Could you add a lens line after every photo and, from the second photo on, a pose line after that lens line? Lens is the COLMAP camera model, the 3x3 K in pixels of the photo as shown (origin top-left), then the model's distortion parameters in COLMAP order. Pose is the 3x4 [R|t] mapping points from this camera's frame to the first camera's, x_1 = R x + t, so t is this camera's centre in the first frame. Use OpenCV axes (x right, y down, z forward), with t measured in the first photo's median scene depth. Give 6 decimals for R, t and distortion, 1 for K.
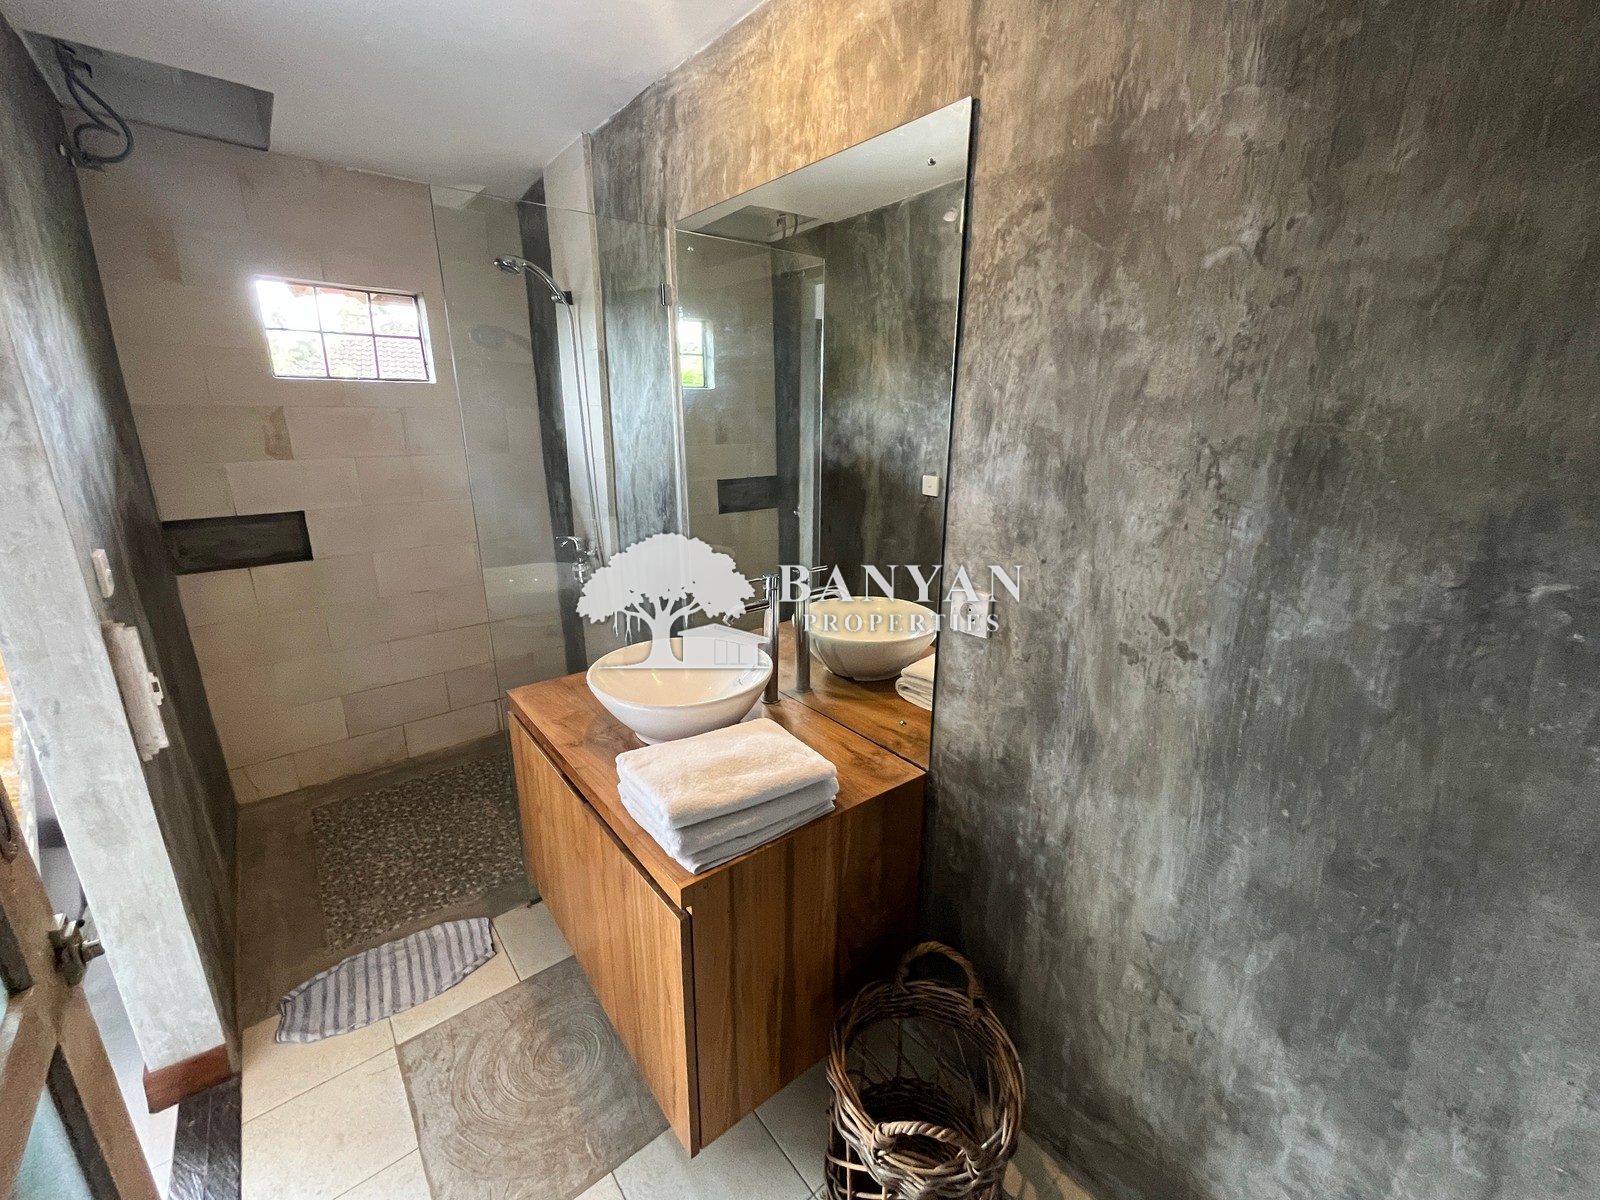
lens RADIAL K [[647.6, 0, 797.0], [0, 647.6, 600.9], [0, 0, 1]] dist [-0.003018, 0.000289]
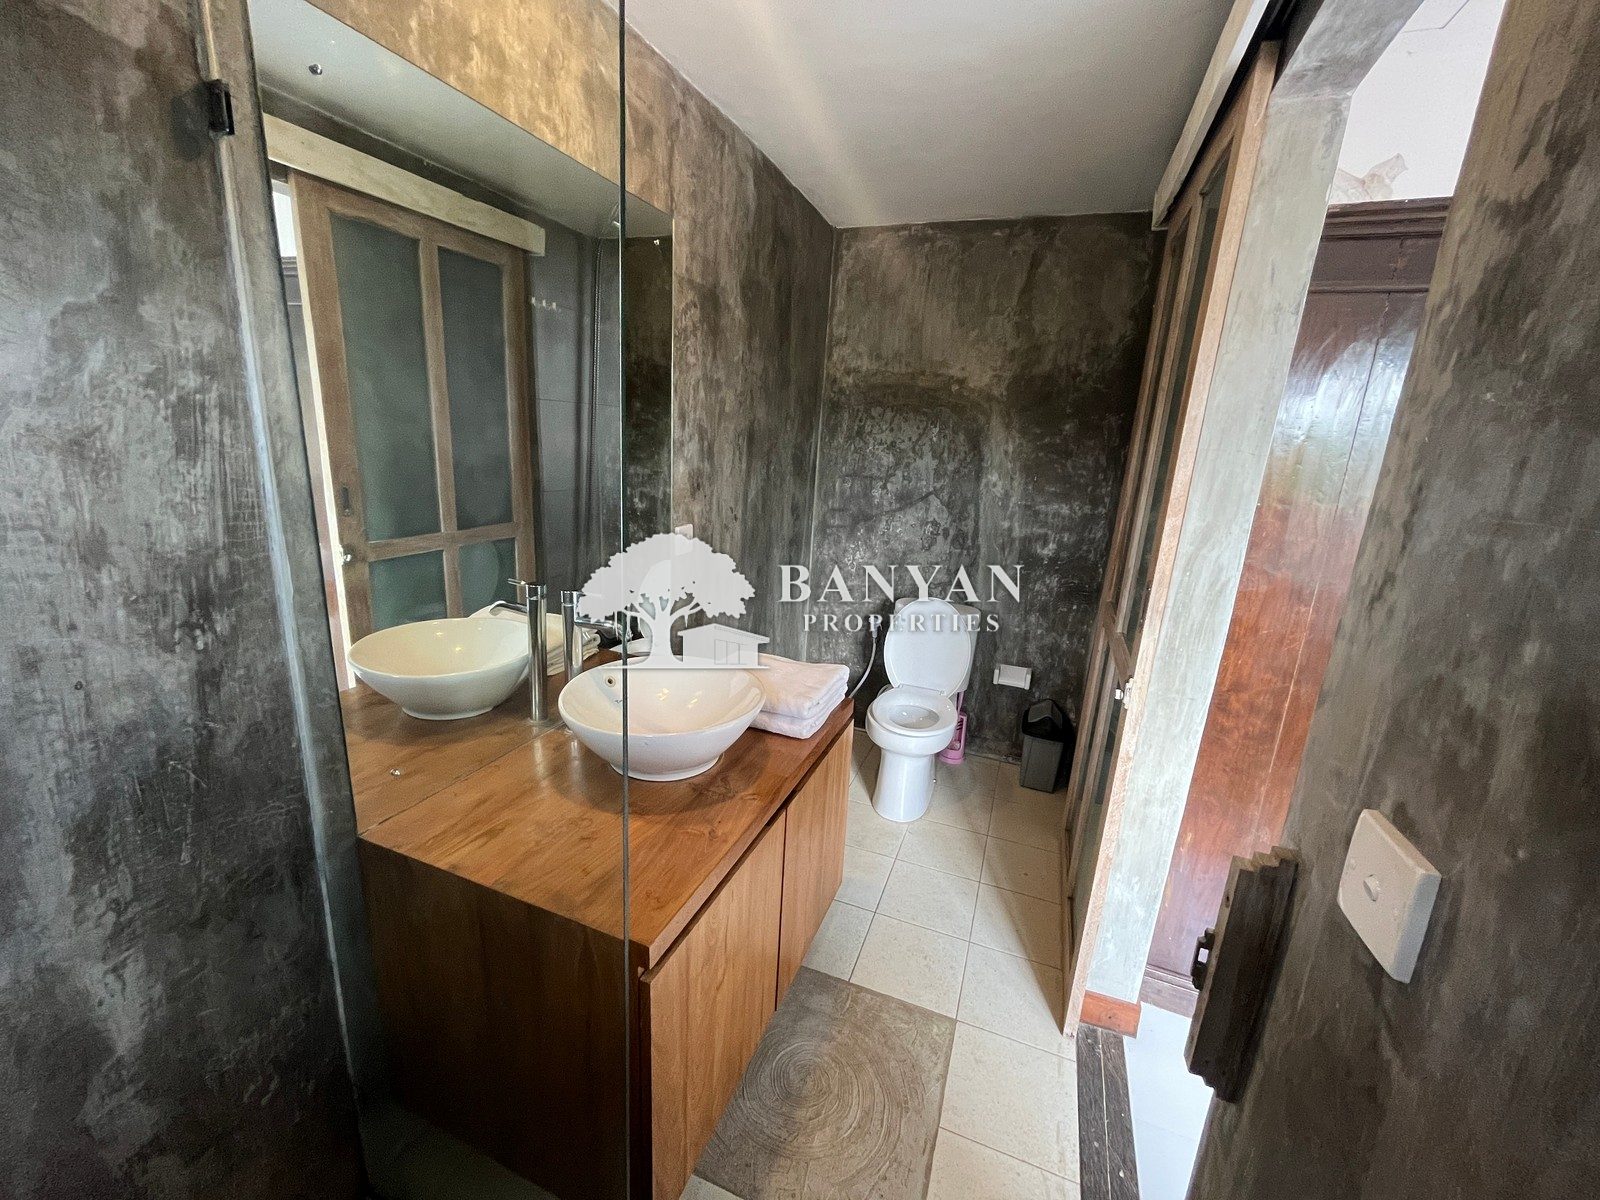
lens RADIAL K [[647.6, 0, 797.0], [0, 647.6, 600.9], [0, 0, 1]] dist [-0.003018, 0.000289]
pose [[-0.492014, -0.256497, 0.831944, -1.449329], [0.186477, 0.902384, 0.388497, -0.487307], [-0.850381, 0.346285, -0.396154, 1.690923]]
